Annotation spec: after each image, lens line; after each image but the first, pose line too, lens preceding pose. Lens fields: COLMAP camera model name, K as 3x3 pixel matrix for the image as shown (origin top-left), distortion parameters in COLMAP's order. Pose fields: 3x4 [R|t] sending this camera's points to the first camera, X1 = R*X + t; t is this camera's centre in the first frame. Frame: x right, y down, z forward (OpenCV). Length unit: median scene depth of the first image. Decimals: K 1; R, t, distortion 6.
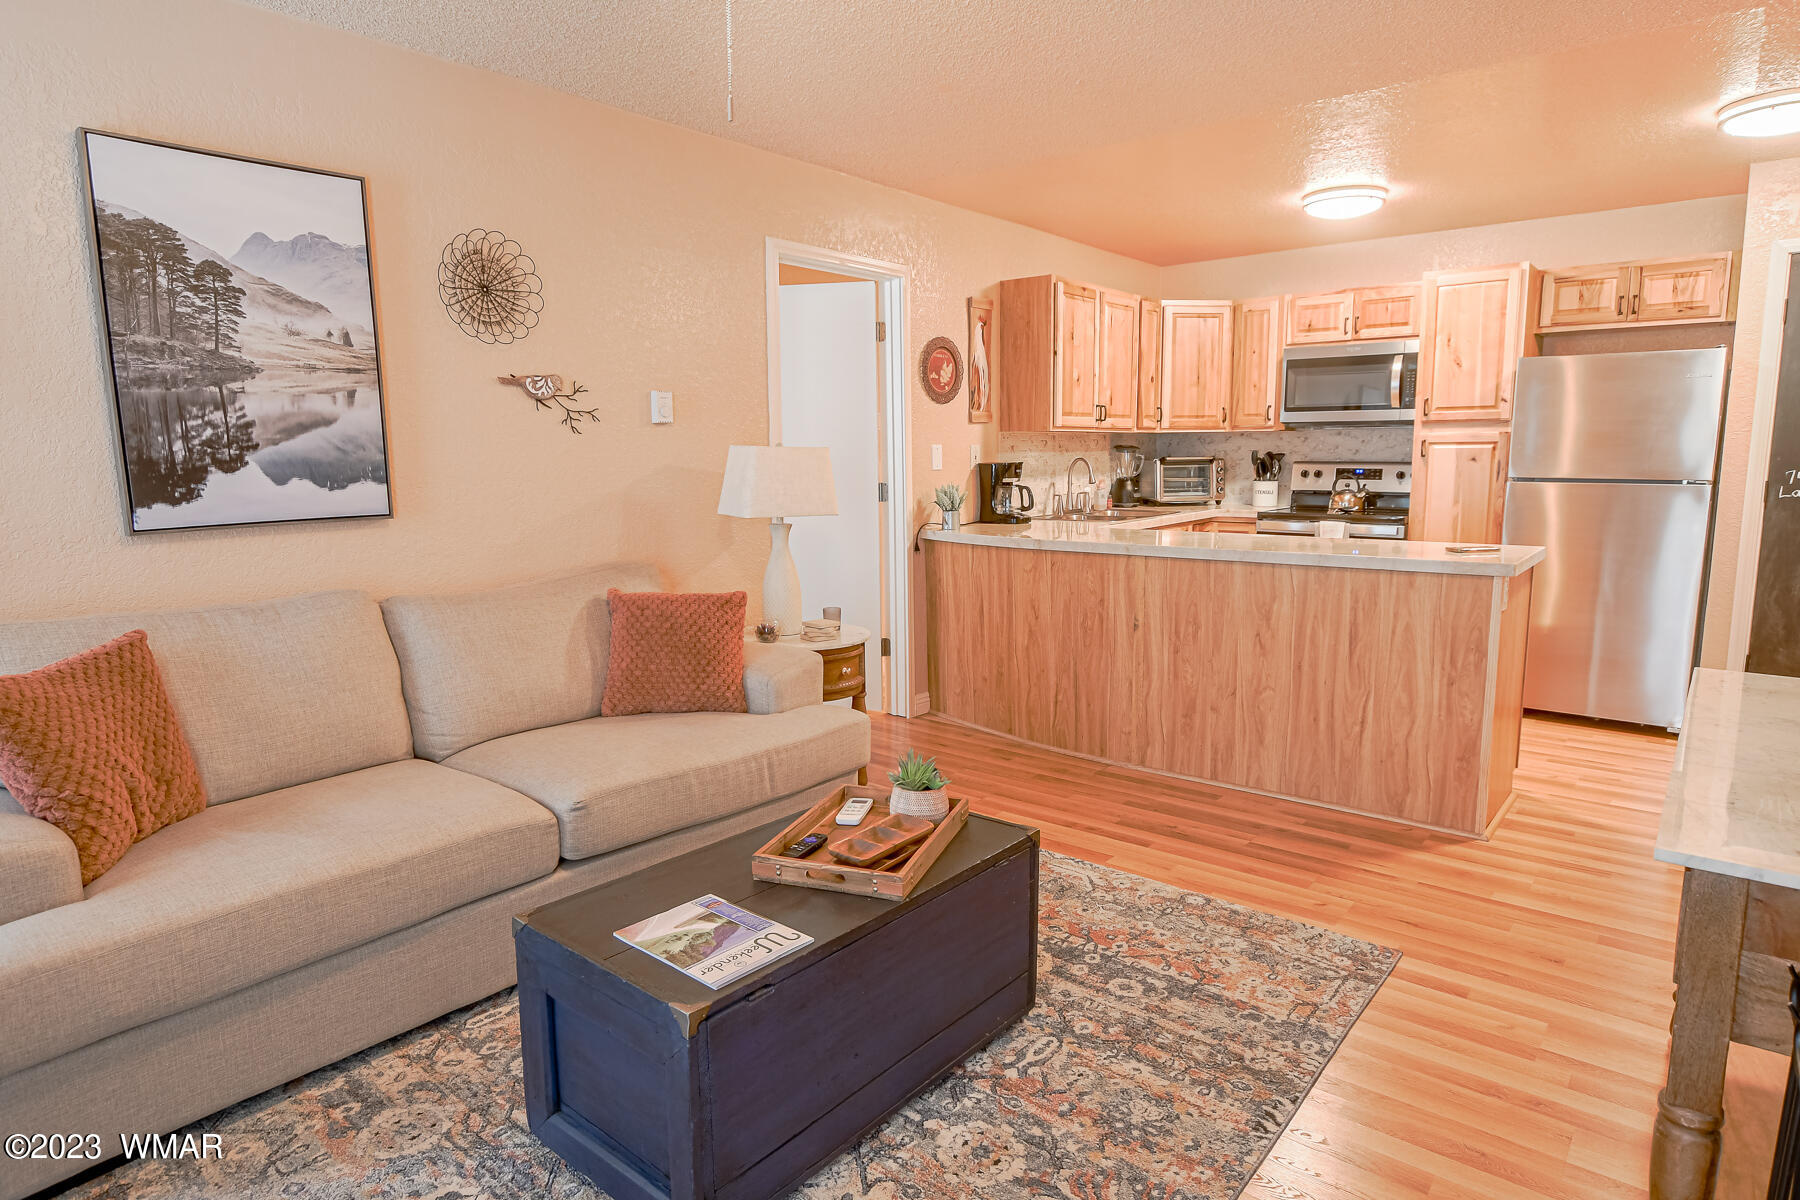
lens RADIAL K [[1050.7, 0, 891.7], [0, 1050.7, 588.4], [0, 0, 1]] dist [-0.001298, 0.000569]
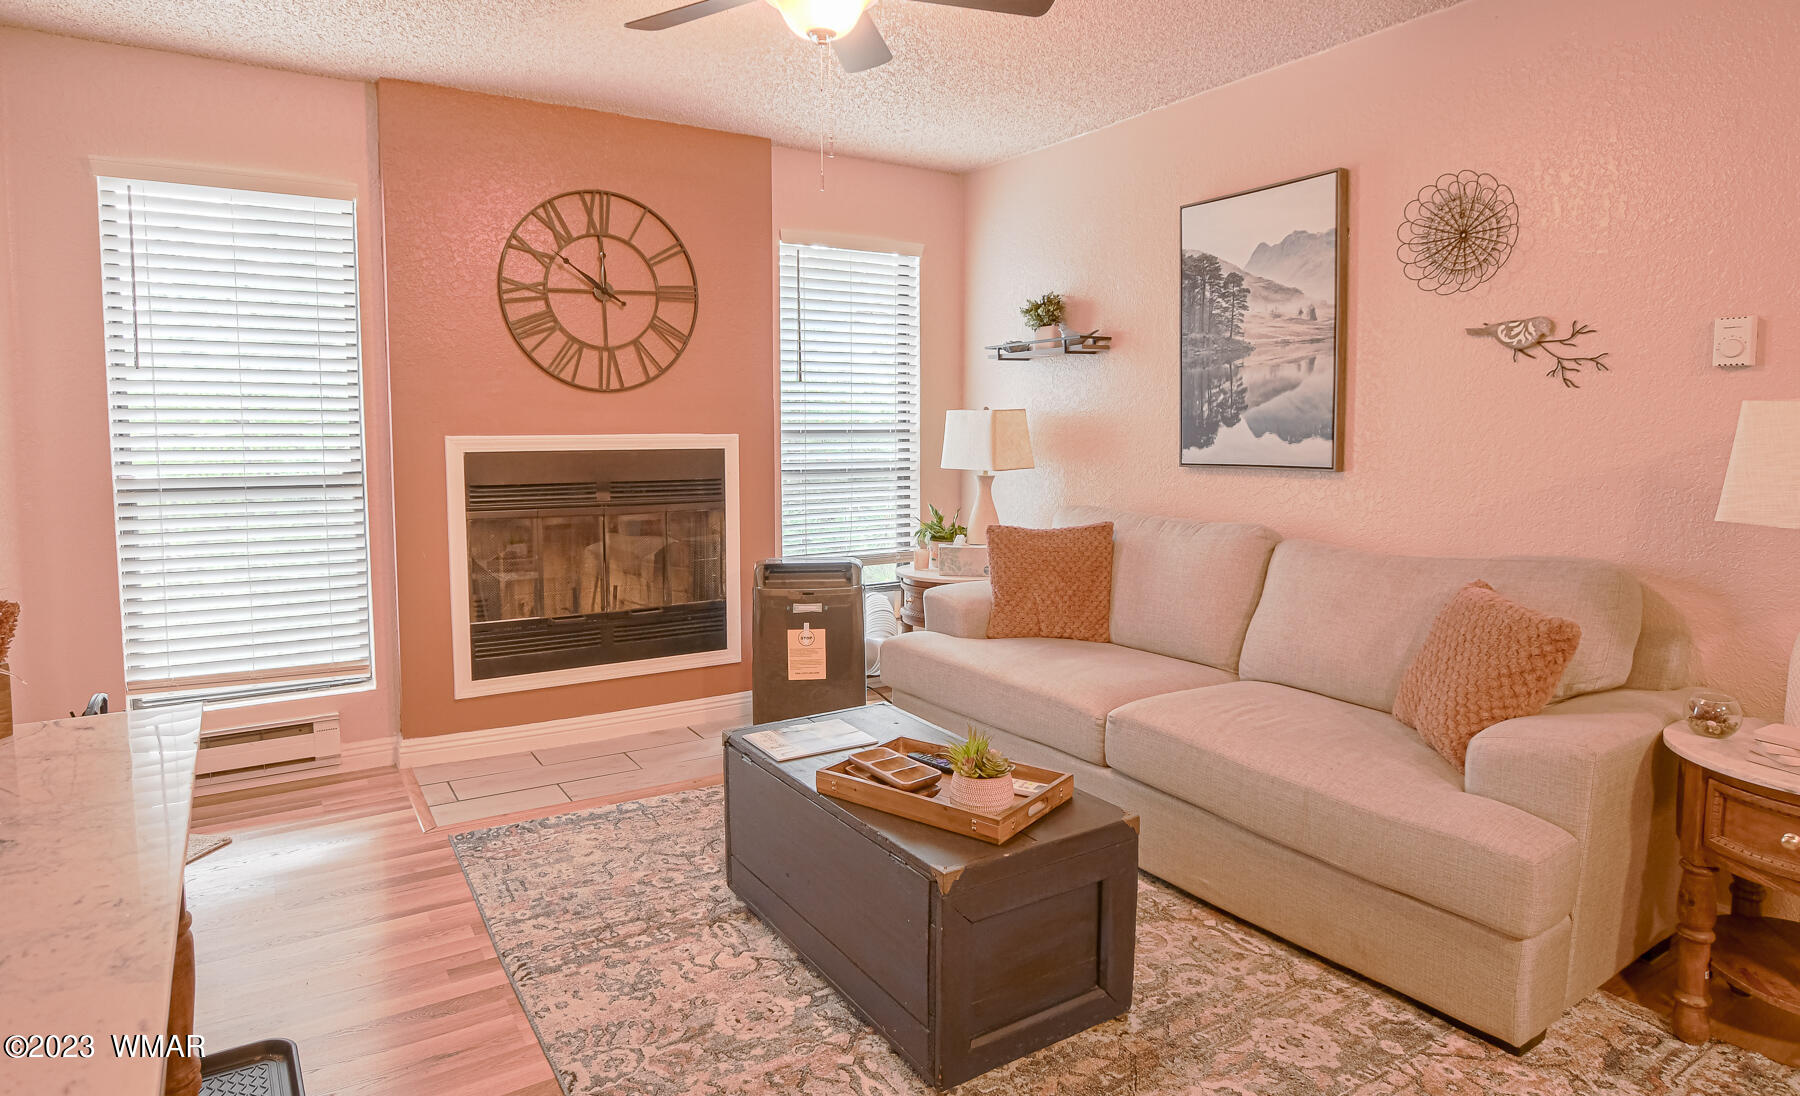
lens RADIAL K [[1025.4, 0, 888.7], [0, 1025.4, 486.5], [0, 0, 1]] dist [-0.003423, -0.000681]
pose [[-0.315207, 0.072769, -0.946229, 0.718163], [-0.117194, 0.986440, 0.114901, -0.126475], [0.941759, 0.147110, -0.302405, 0.939534]]
